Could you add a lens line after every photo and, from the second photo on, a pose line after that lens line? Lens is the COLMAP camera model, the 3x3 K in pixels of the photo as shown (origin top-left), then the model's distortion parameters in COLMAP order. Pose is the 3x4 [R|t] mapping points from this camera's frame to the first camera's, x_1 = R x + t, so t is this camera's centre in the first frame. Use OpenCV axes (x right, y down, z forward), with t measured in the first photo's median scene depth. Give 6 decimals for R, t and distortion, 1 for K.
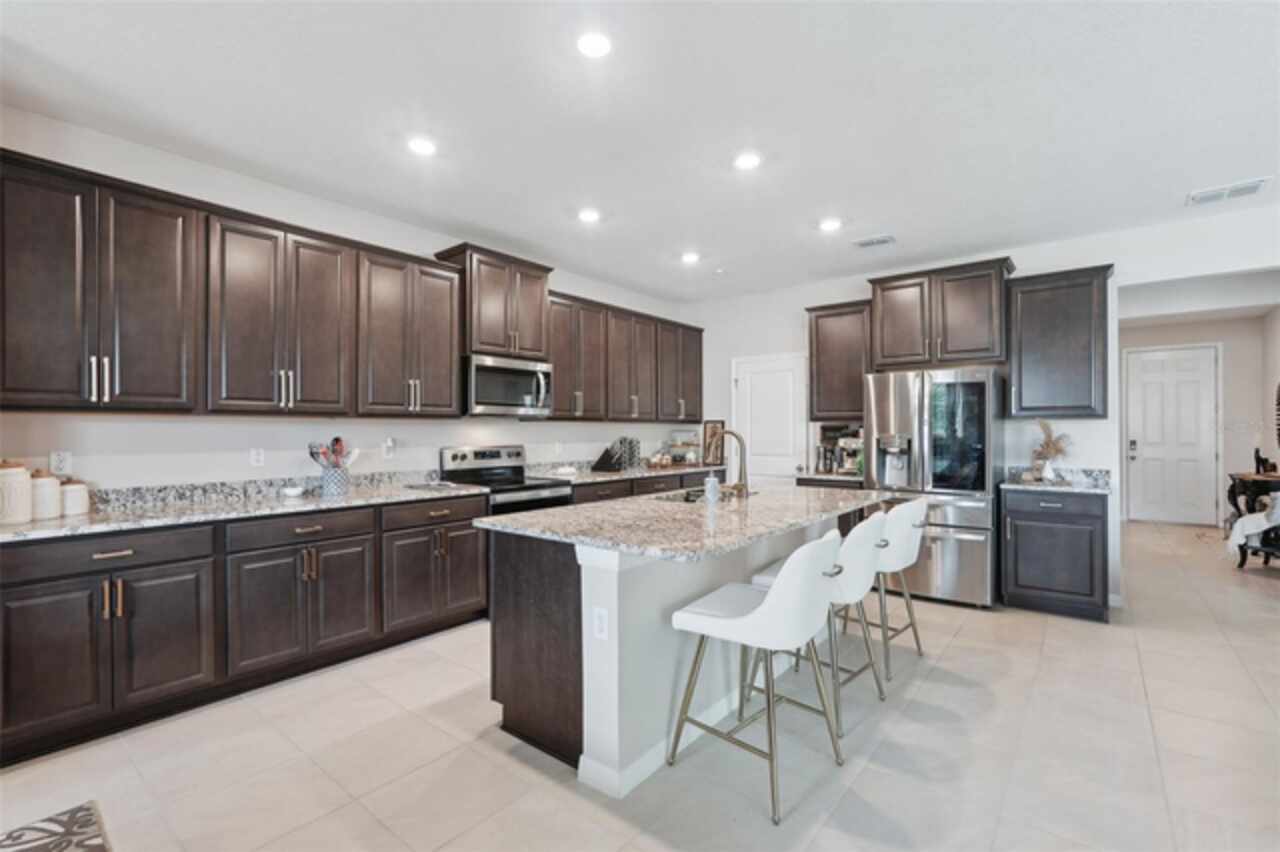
lens RADIAL K [[578.7, 0, 640.0], [0, 578.7, 426.0], [0, 0, 1]] dist [0.001169, 0.000309]
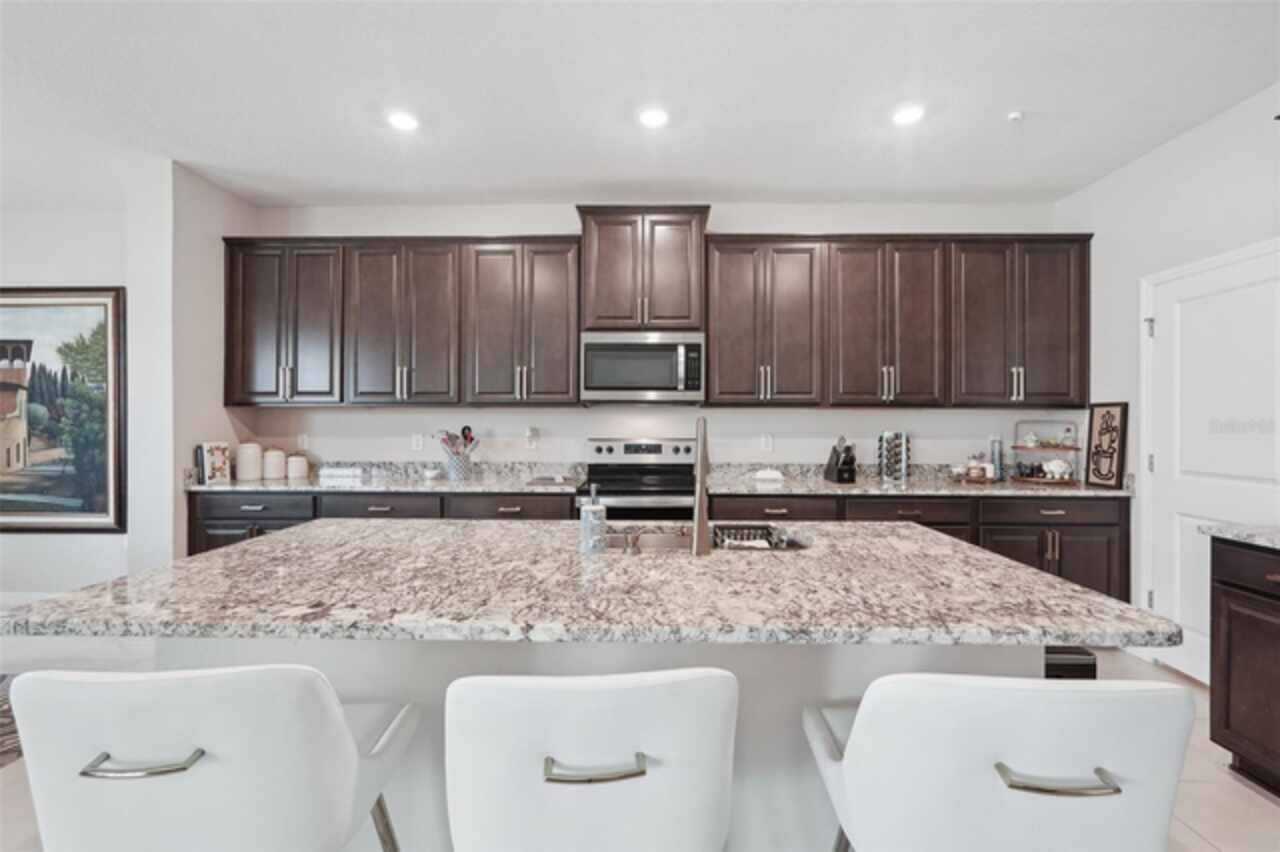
lens RADIAL K [[570.4, 0, 641.7], [0, 570.4, 418.8], [0, 0, 1]] dist [-0.002362, -0.000001]
pose [[0.608348, 0.000497, -0.793671, 0.347885], [0.003129, 0.999991, 0.003025, 0.002971], [0.793665, -0.004324, 0.608340, 0.430267]]
